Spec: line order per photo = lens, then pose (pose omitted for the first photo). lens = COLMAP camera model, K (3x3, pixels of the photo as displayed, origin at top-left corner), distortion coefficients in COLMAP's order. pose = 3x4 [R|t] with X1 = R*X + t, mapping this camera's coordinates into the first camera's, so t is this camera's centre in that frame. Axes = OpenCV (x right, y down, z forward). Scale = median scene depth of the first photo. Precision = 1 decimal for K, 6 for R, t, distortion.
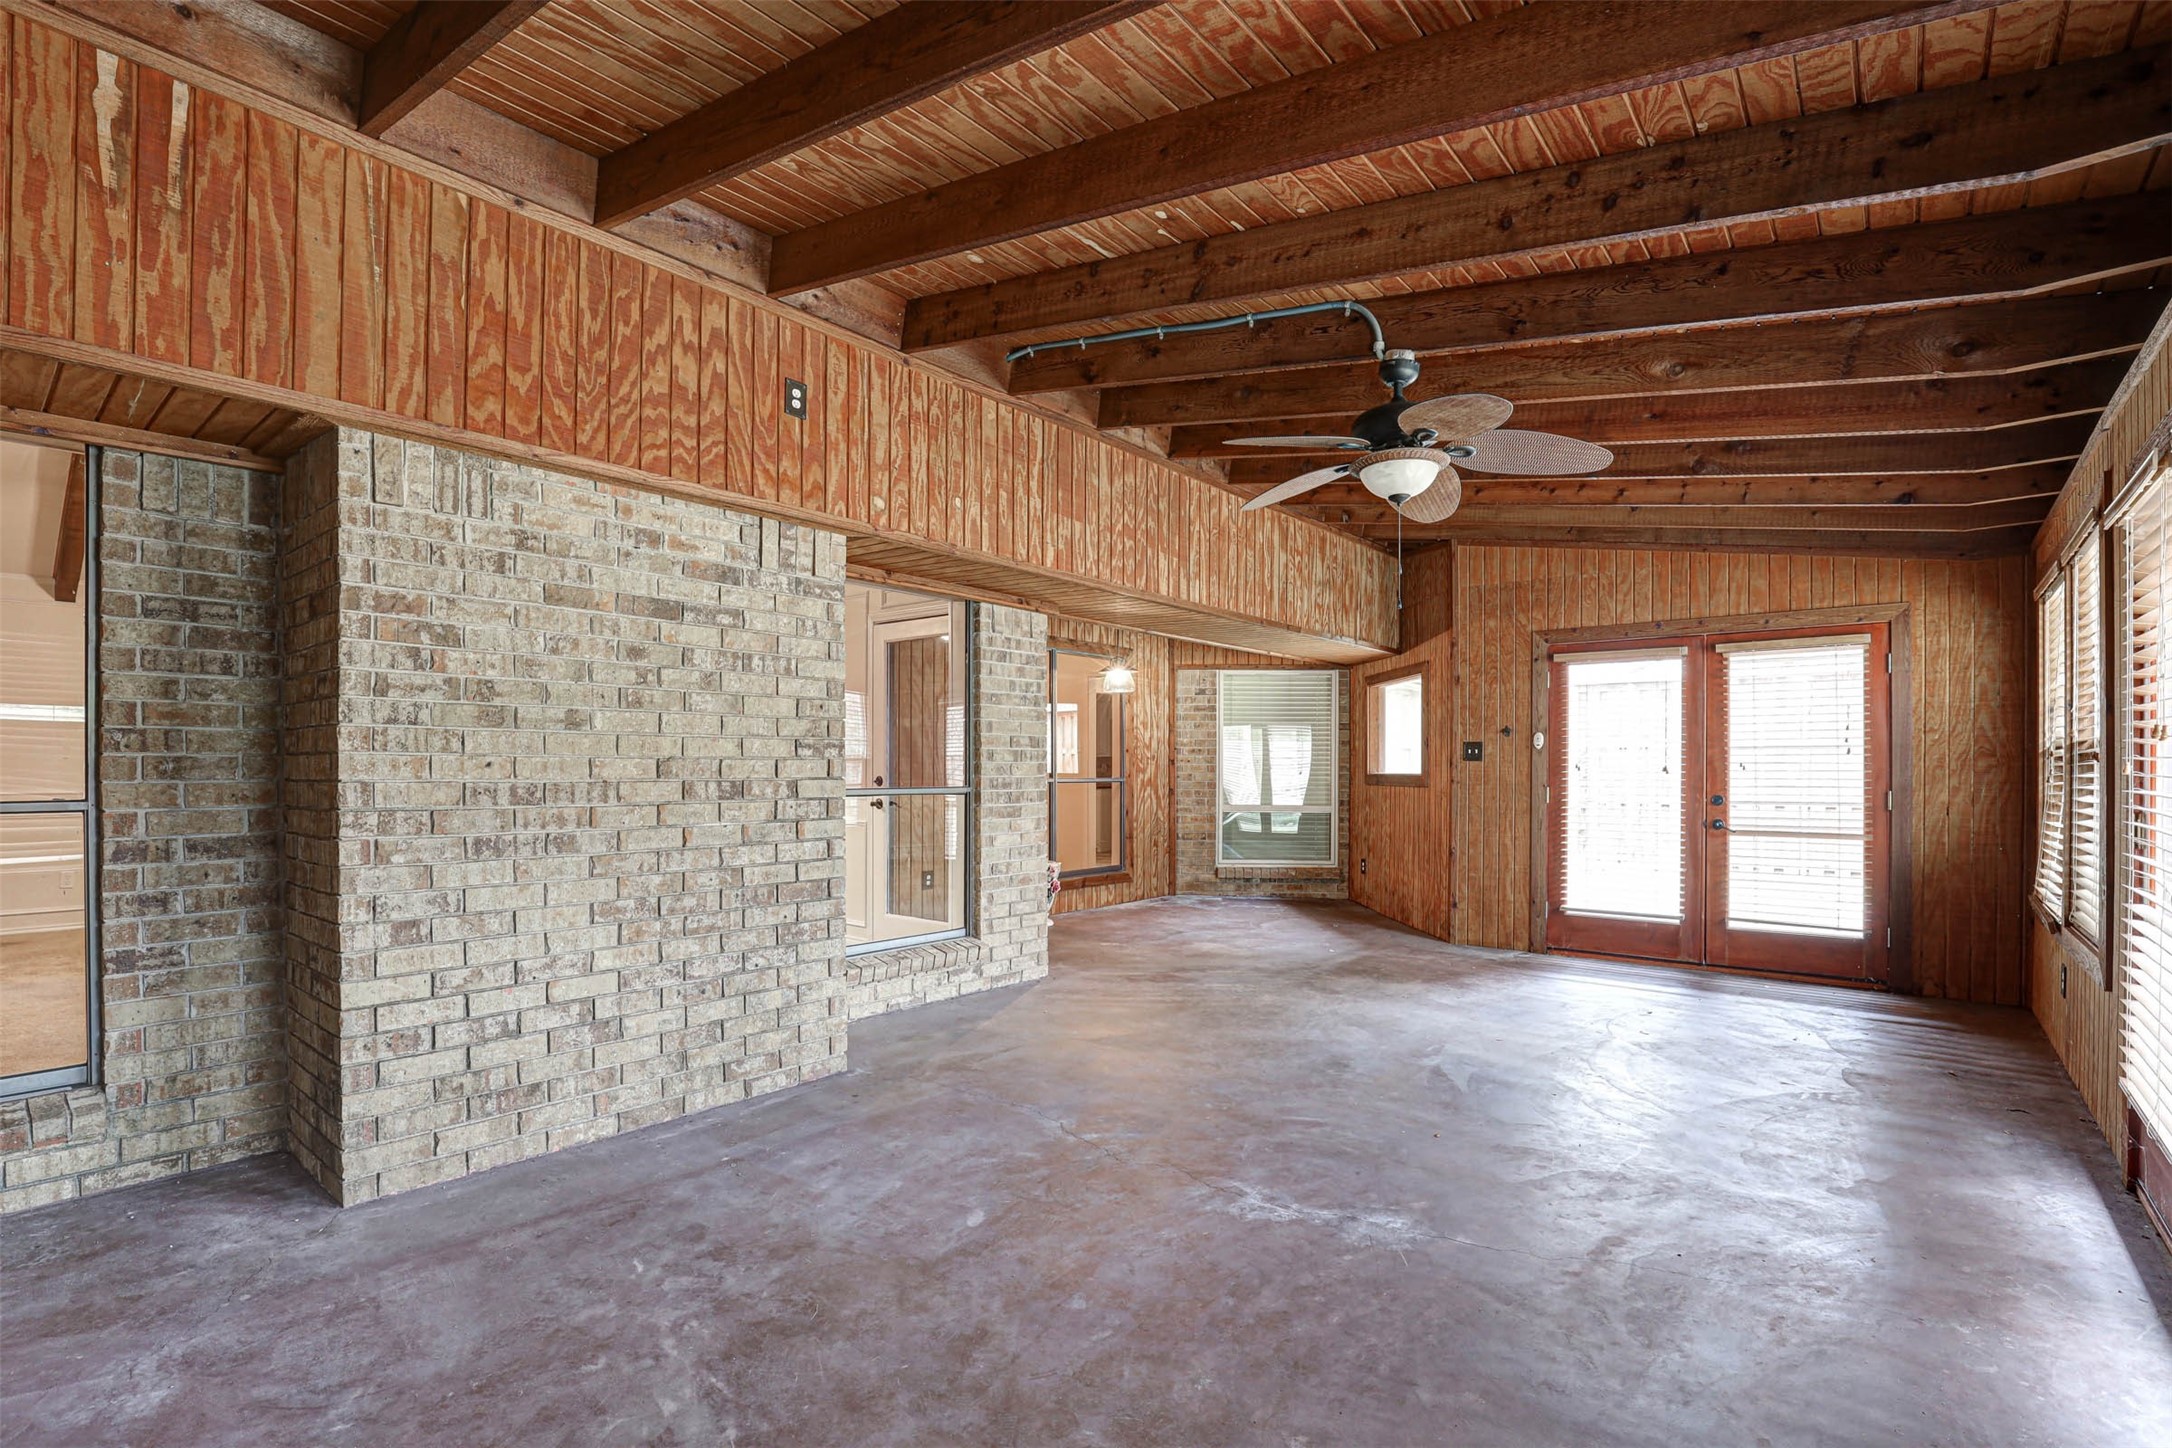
lens RADIAL K [[999.1, 0, 1101.1], [0, 999.1, 775.8], [0, 0, 1]] dist [-0.033217, 0.000647]
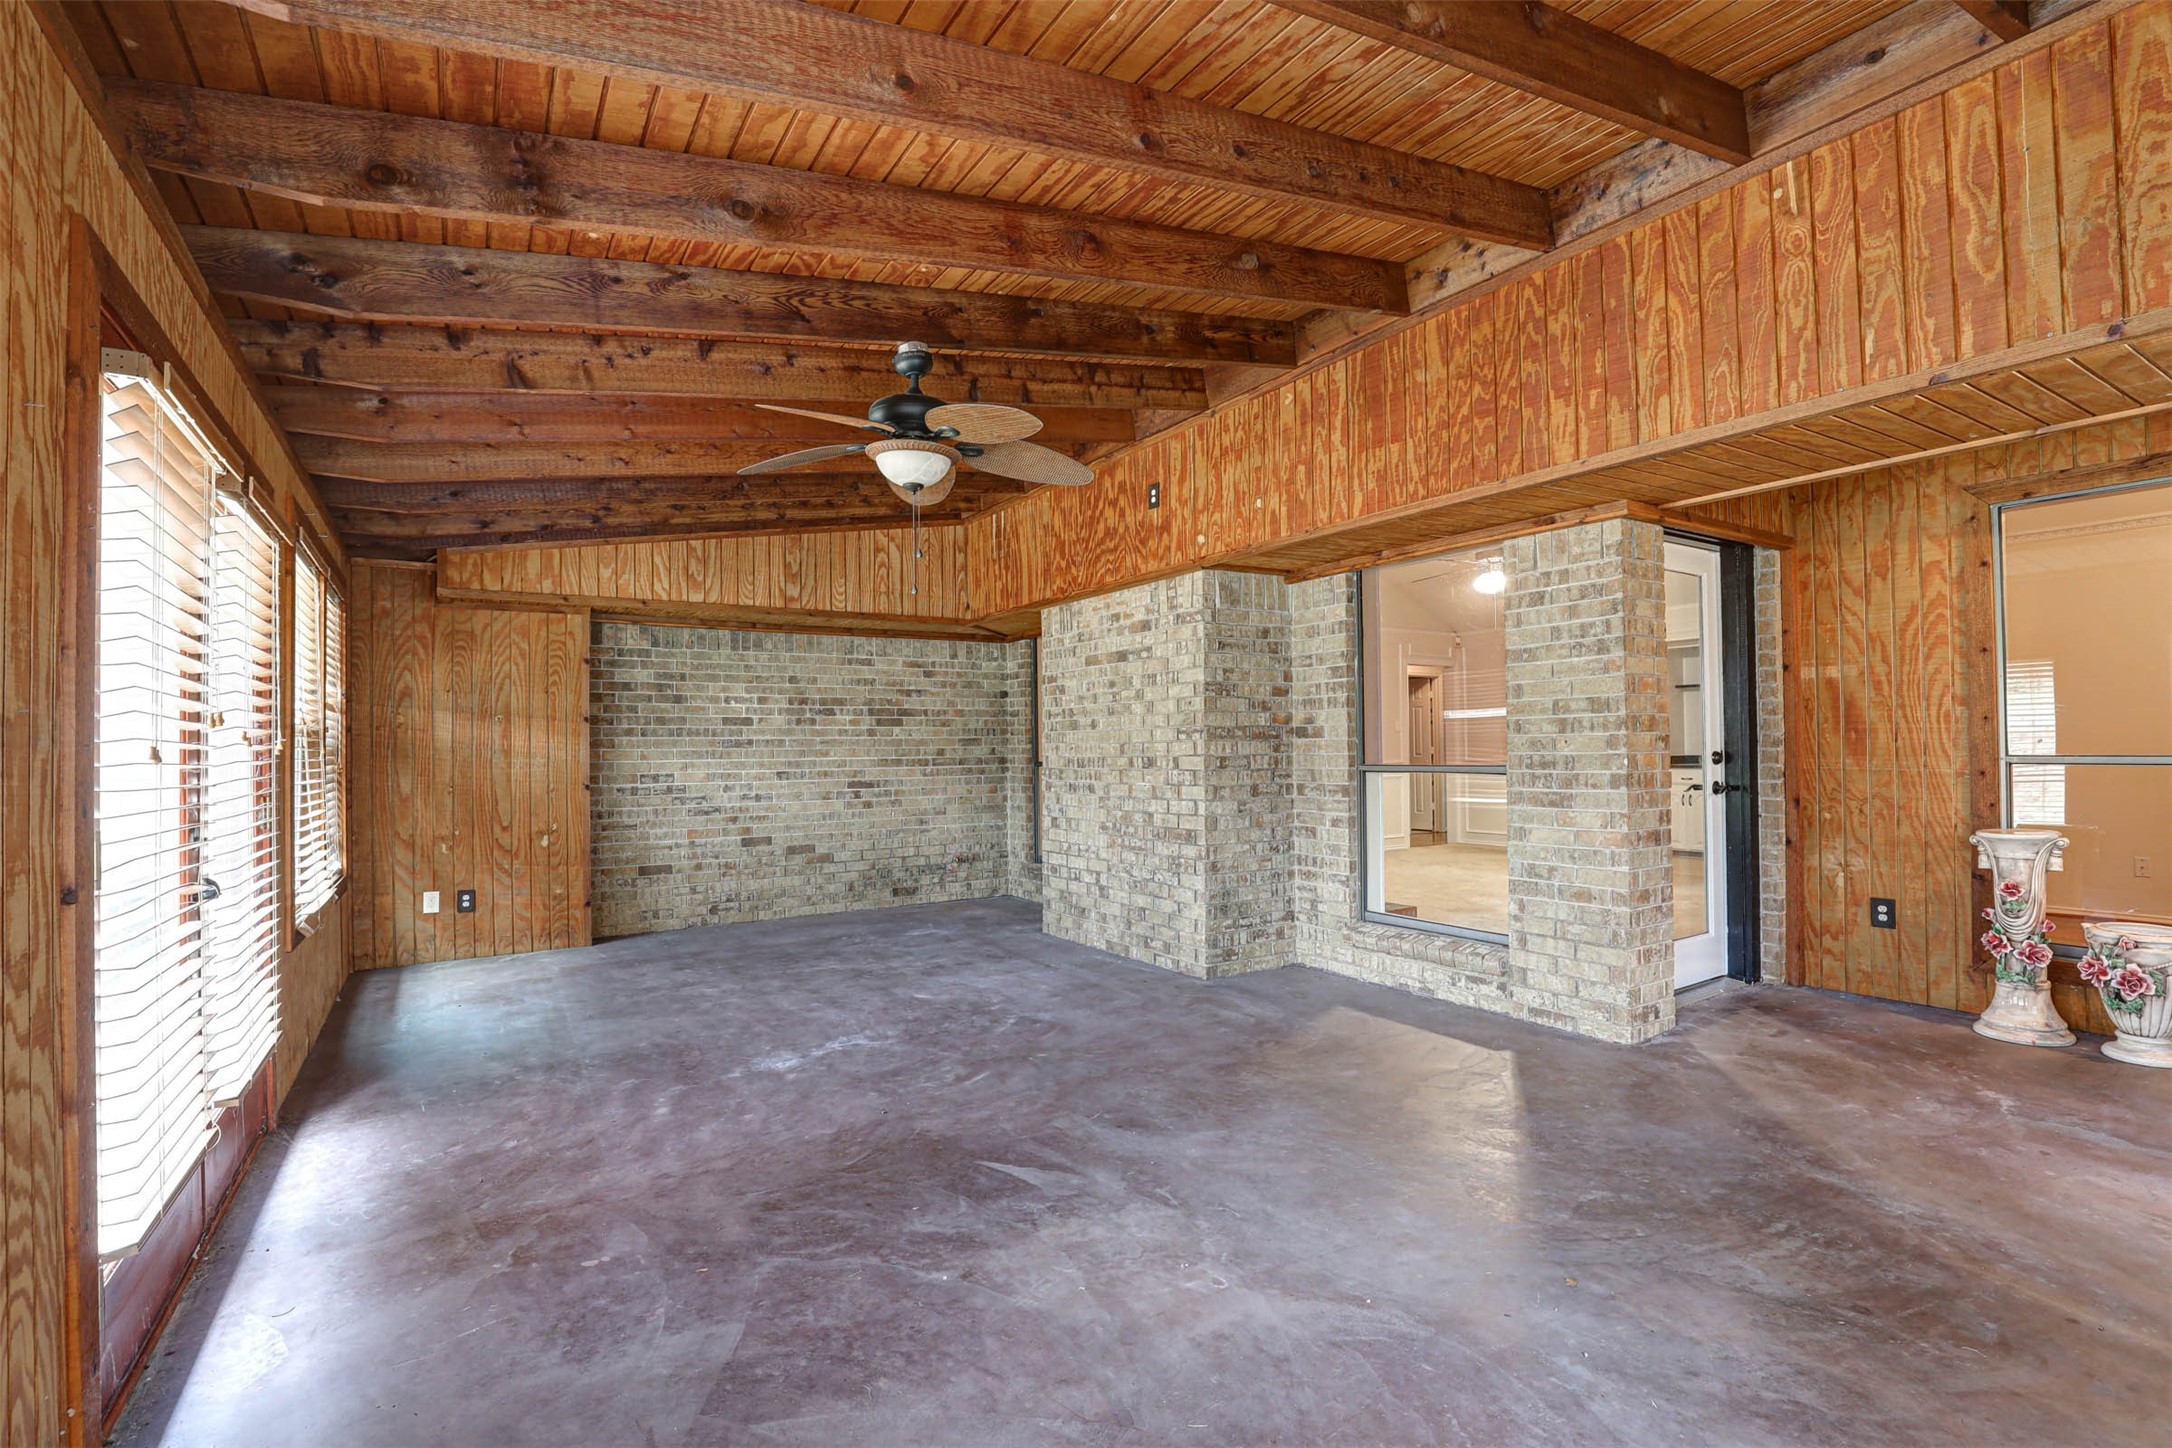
lens RADIAL K [[999.1, 0, 1085.4], [0, 999.1, 736.8], [0, 0, 1]] dist [-0.033217, 0.000647]
pose [[-0.316351, -0.009456, -0.948595, 1.169377], [0.006737, 0.999903, -0.012214, -0.008026], [0.948618, -0.010255, -0.316257, 1.430075]]
